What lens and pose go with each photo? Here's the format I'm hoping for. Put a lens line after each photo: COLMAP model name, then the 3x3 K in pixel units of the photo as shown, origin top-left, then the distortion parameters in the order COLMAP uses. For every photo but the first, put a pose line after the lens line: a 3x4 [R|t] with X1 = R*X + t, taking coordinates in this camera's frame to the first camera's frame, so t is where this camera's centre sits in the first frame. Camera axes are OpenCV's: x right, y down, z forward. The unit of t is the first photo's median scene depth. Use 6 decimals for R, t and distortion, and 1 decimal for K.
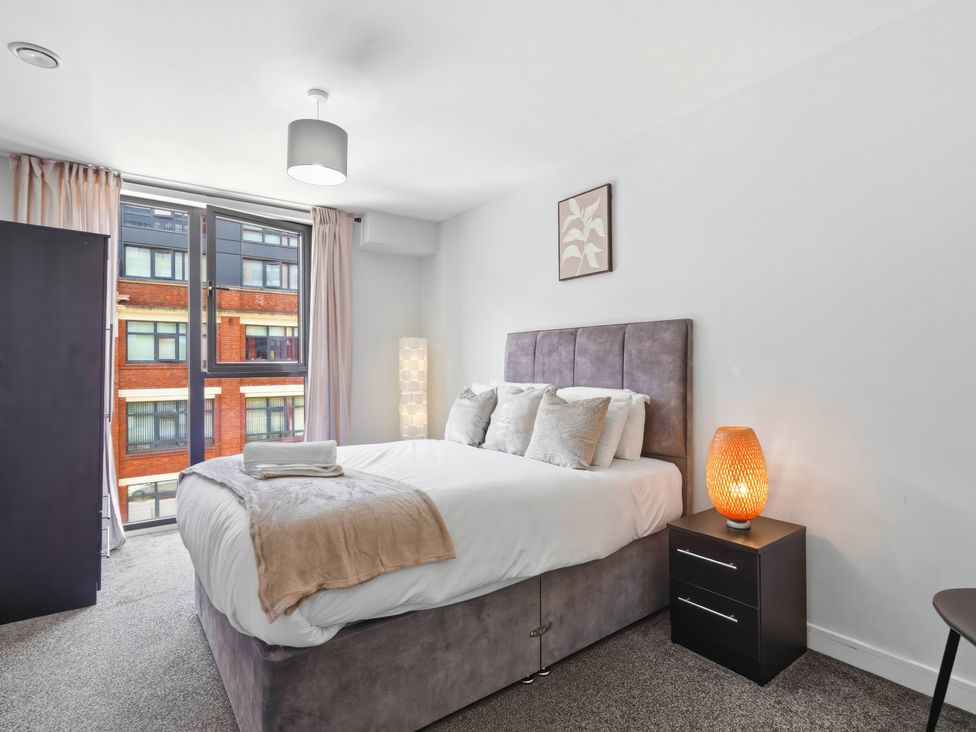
lens RADIAL K [[499.9, 0, 484.8], [0, 499.9, 364.2], [0, 0, 1]] dist [-0.005010, 0.002479]
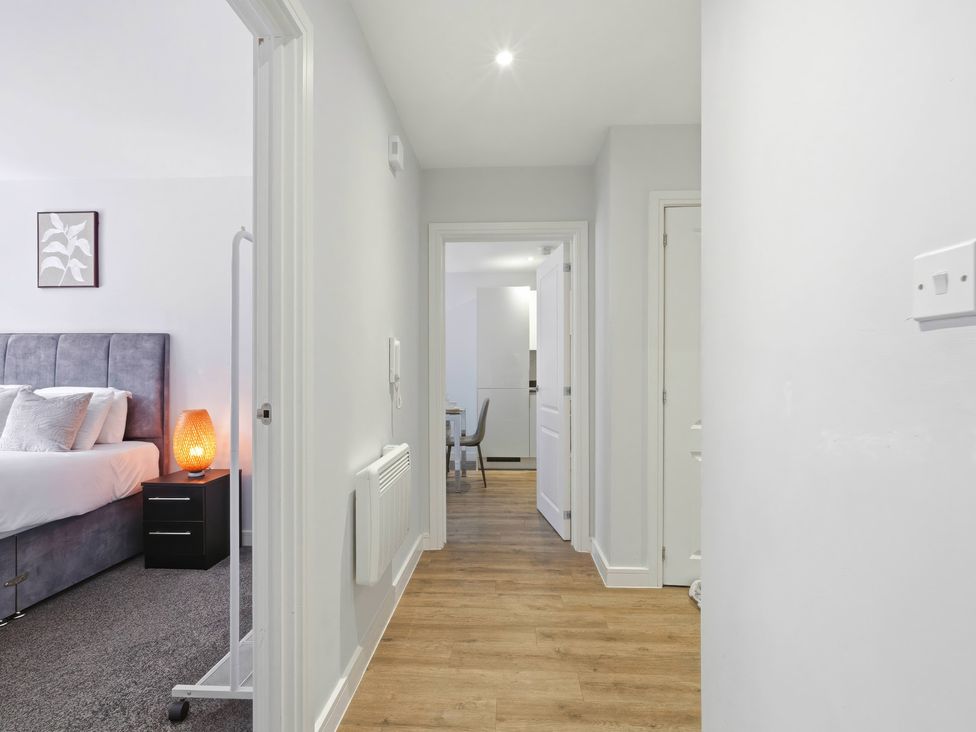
lens RADIAL K [[499.9, 0, 487.6], [0, 499.9, 372.2], [0, 0, 1]] dist [-0.005010, 0.002479]
pose [[0.632490, 0.006515, 0.774541, -0.082712], [-0.005261, 0.999978, -0.004115, 0.014067], [-0.774550, -0.001472, 0.632511, -0.515776]]
